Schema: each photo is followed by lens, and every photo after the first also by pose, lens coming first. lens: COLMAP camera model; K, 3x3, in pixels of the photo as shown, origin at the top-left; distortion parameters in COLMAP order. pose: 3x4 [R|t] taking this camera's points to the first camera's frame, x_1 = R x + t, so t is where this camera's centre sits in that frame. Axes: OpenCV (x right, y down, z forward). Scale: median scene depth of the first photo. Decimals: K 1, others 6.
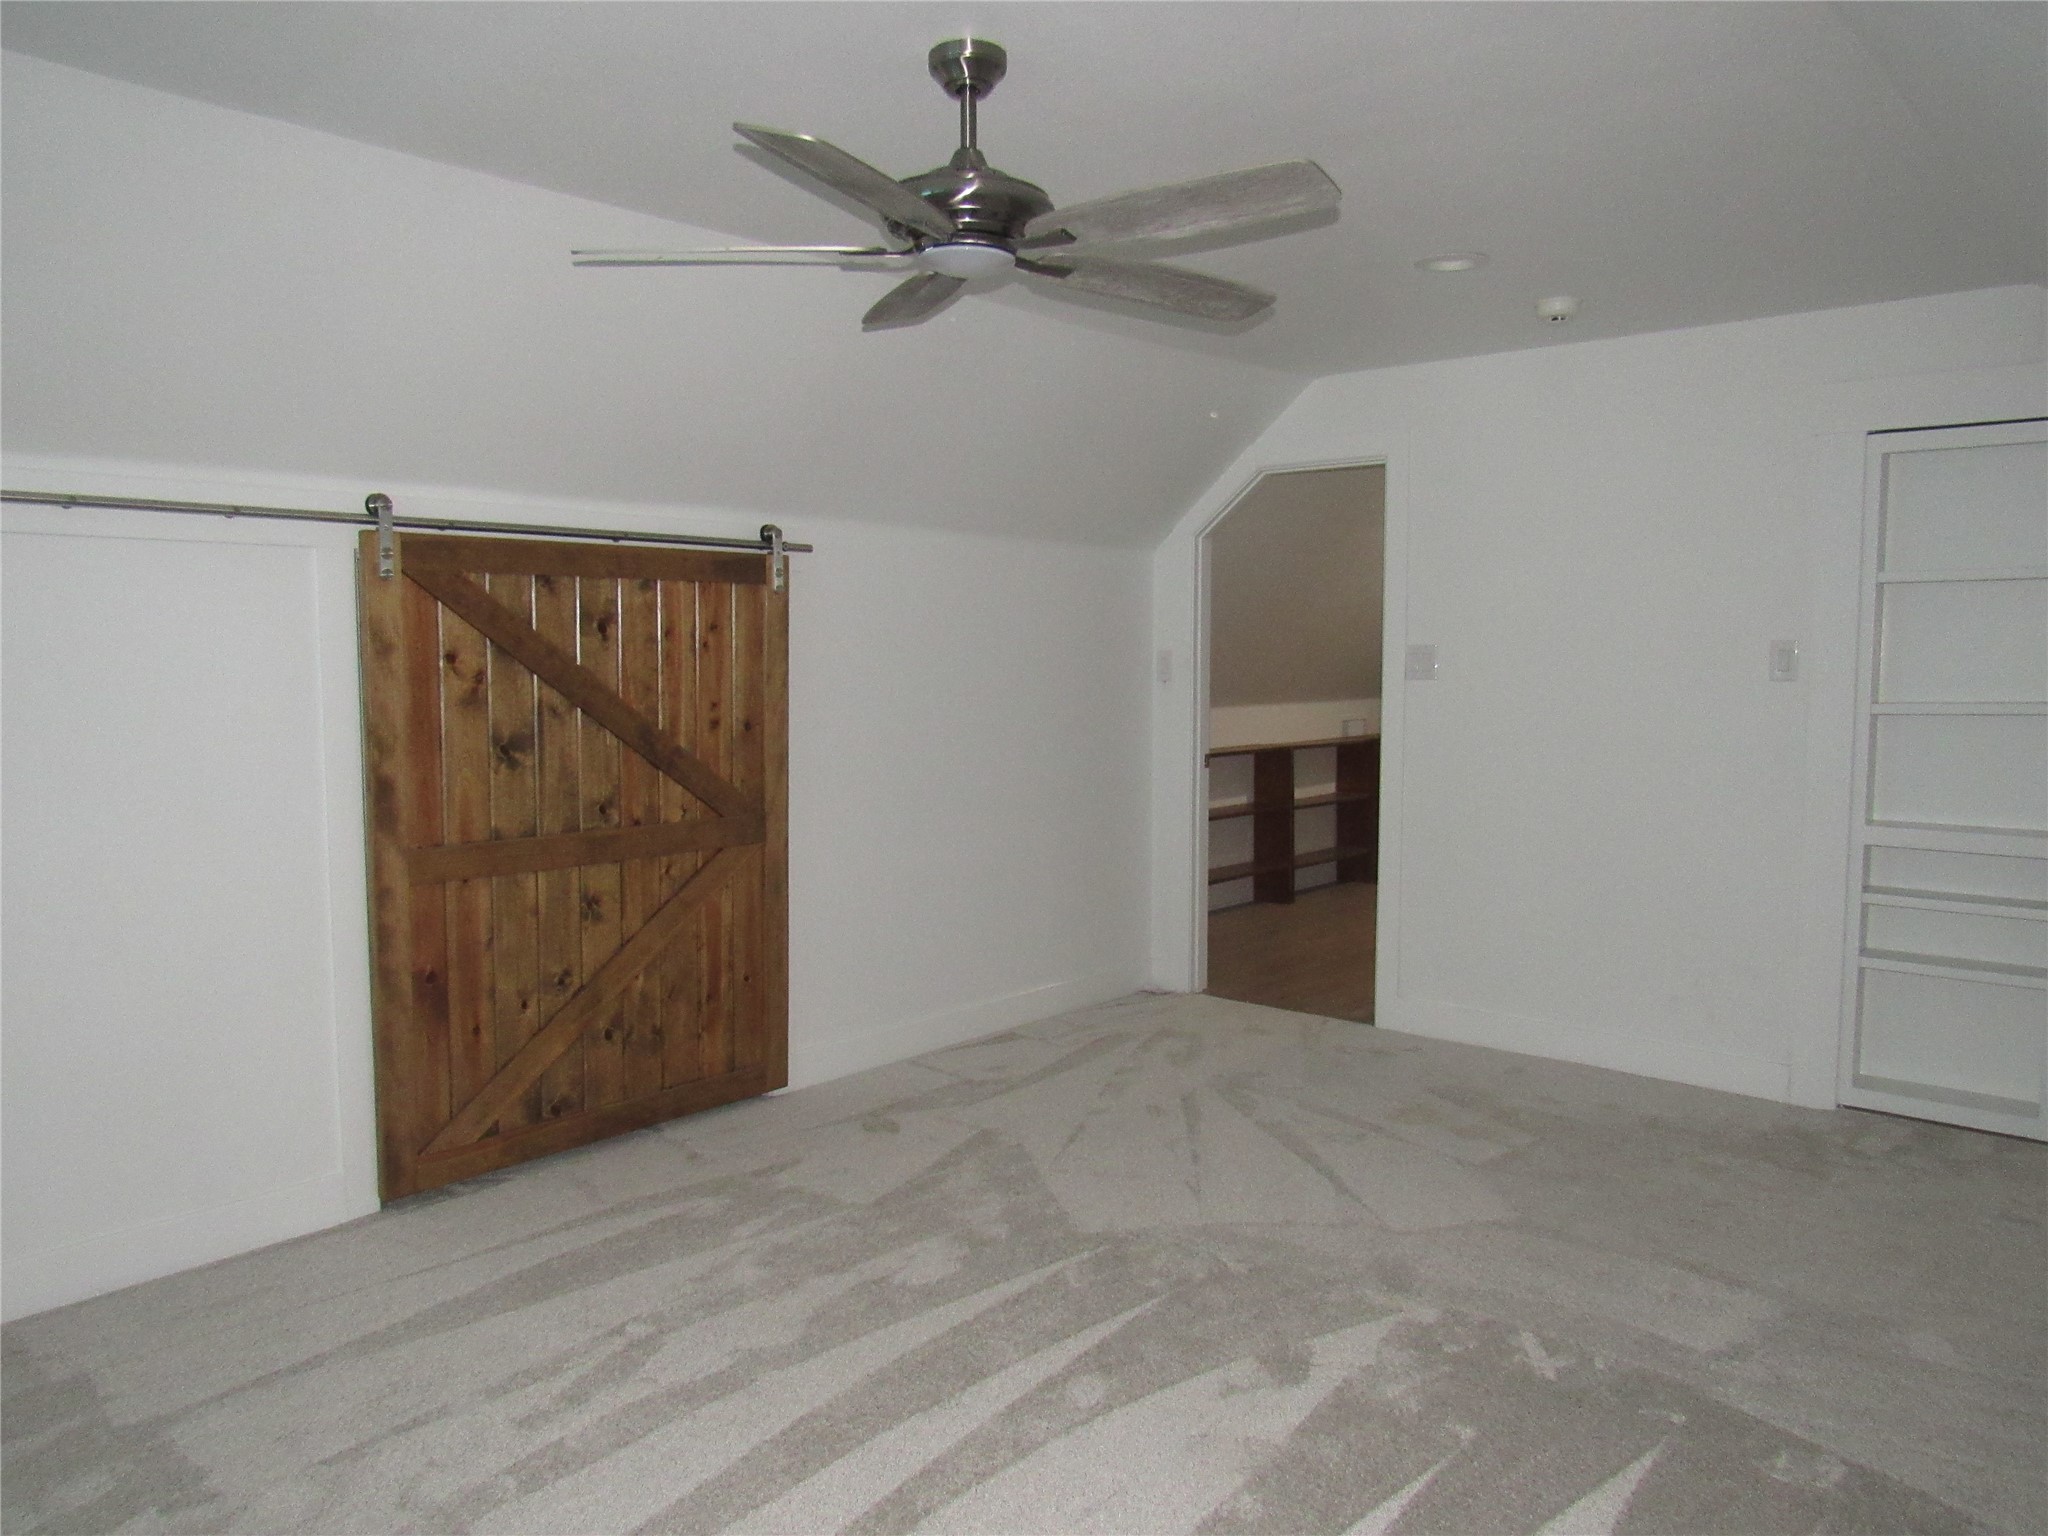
lens RADIAL K [[1460.5, 0, 1005.1], [0, 1460.5, 753.1], [0, 0, 1]] dist [-0.030555, 0.009063]
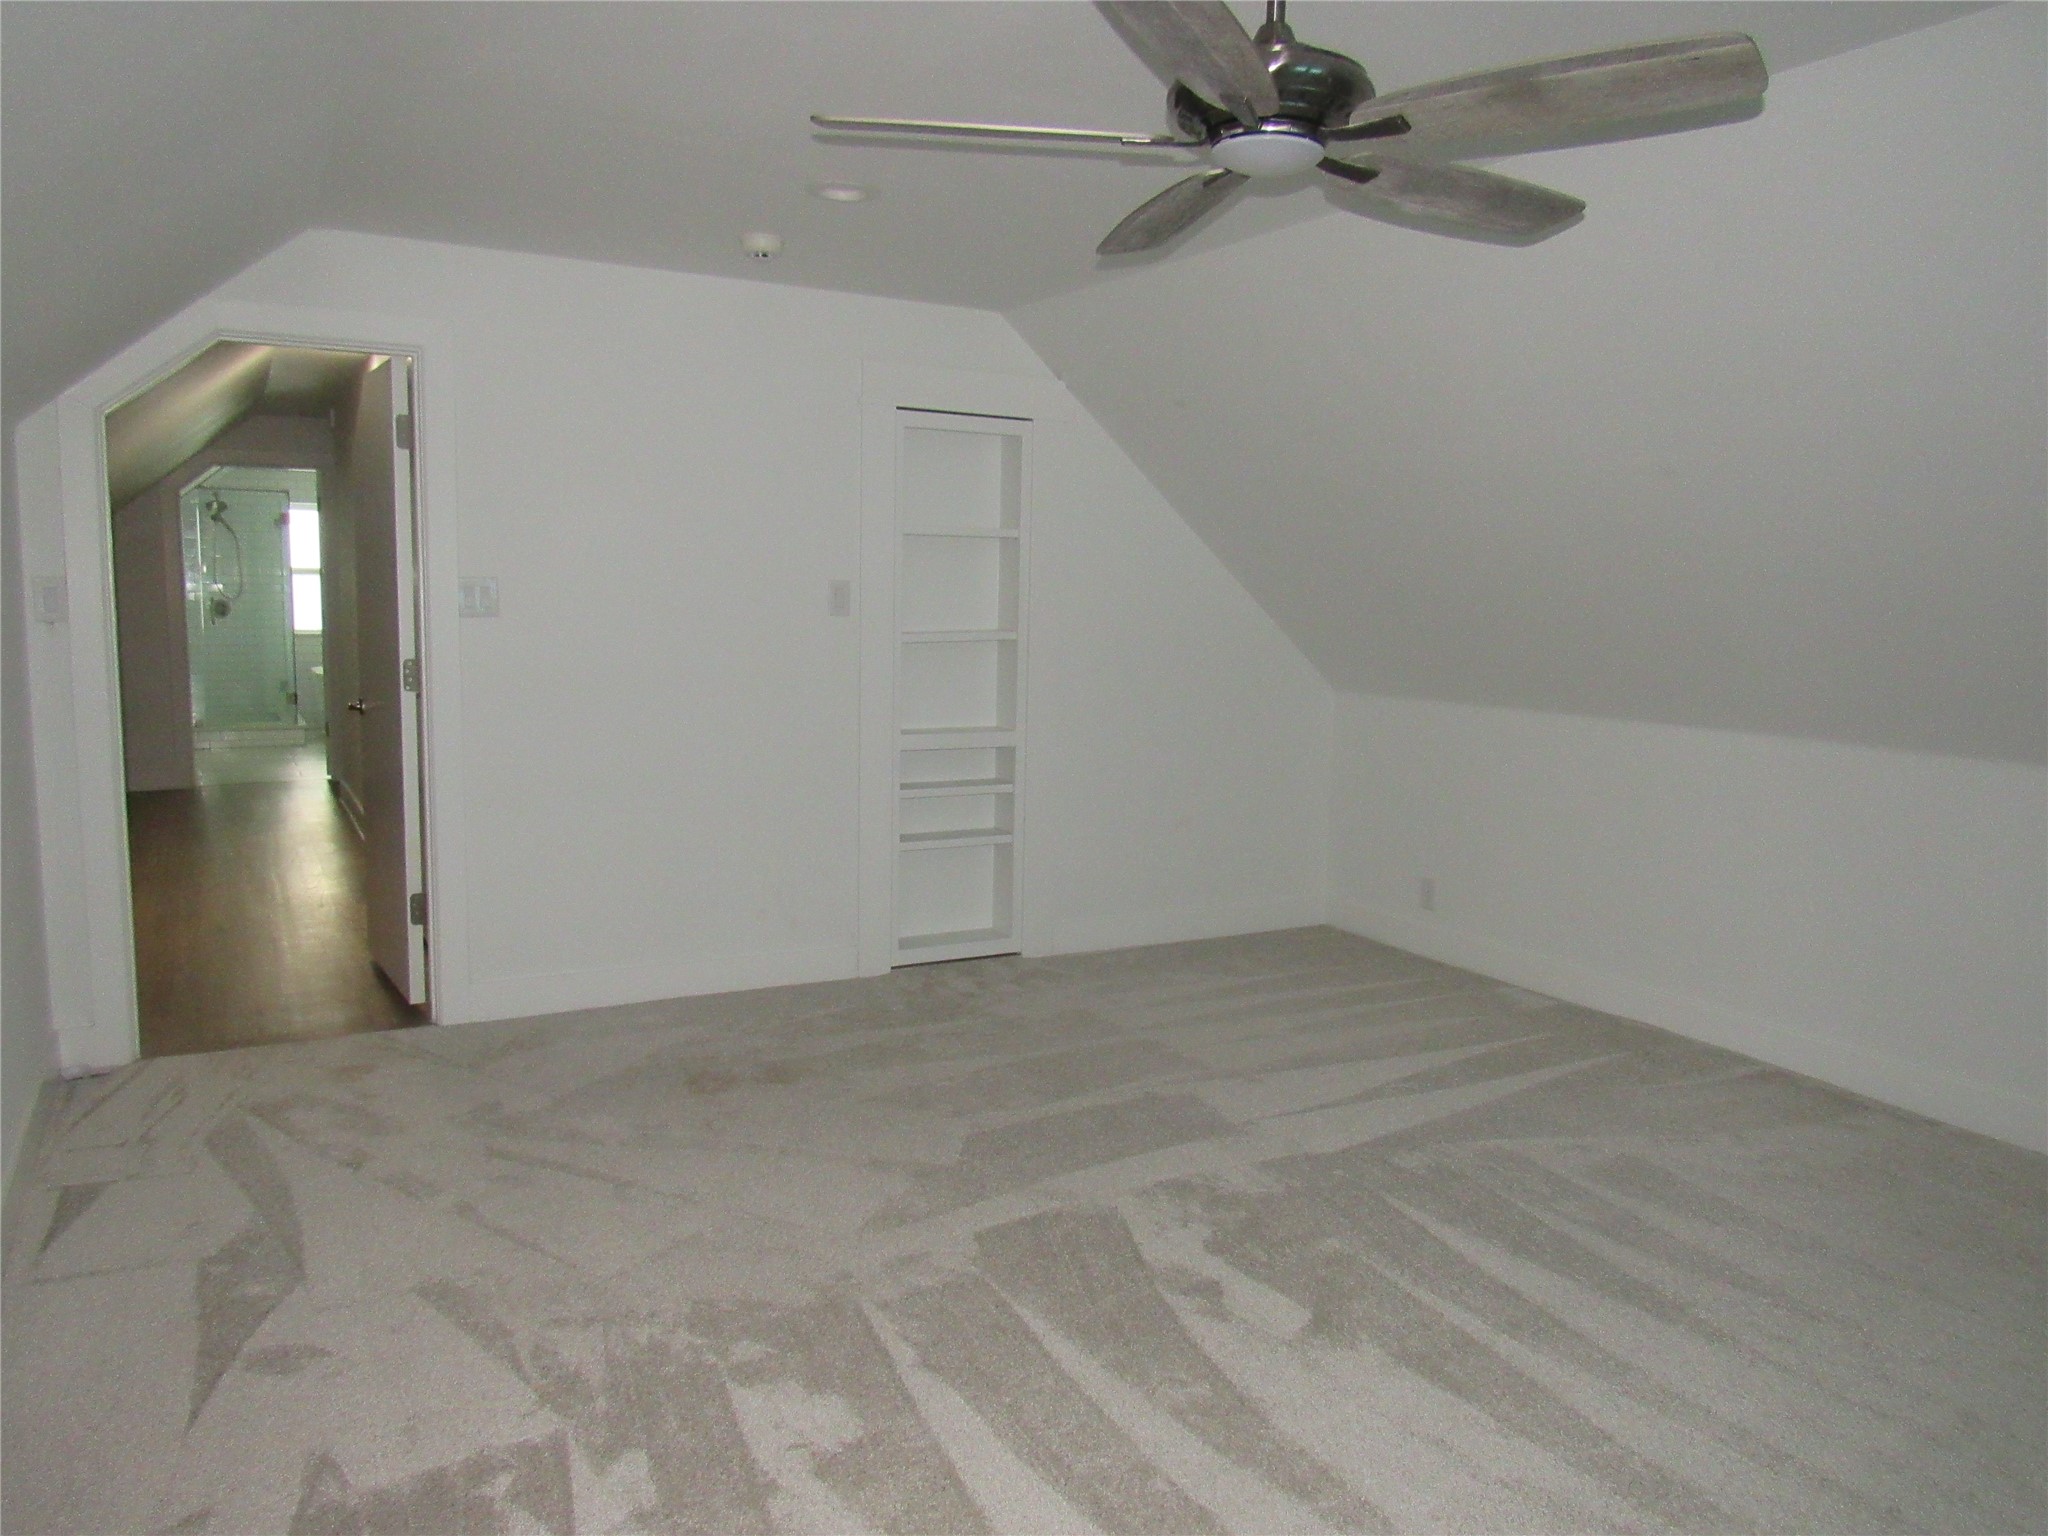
lens RADIAL K [[1460.5, 0, 1006.8], [0, 1460.5, 762.7], [0, 0, 1]] dist [-0.030555, 0.009063]
pose [[0.339274, -0.103588, 0.934967, -0.520478], [0.050029, 0.994499, 0.092030, -0.035036], [-0.939356, 0.015552, 0.342590, 0.492725]]
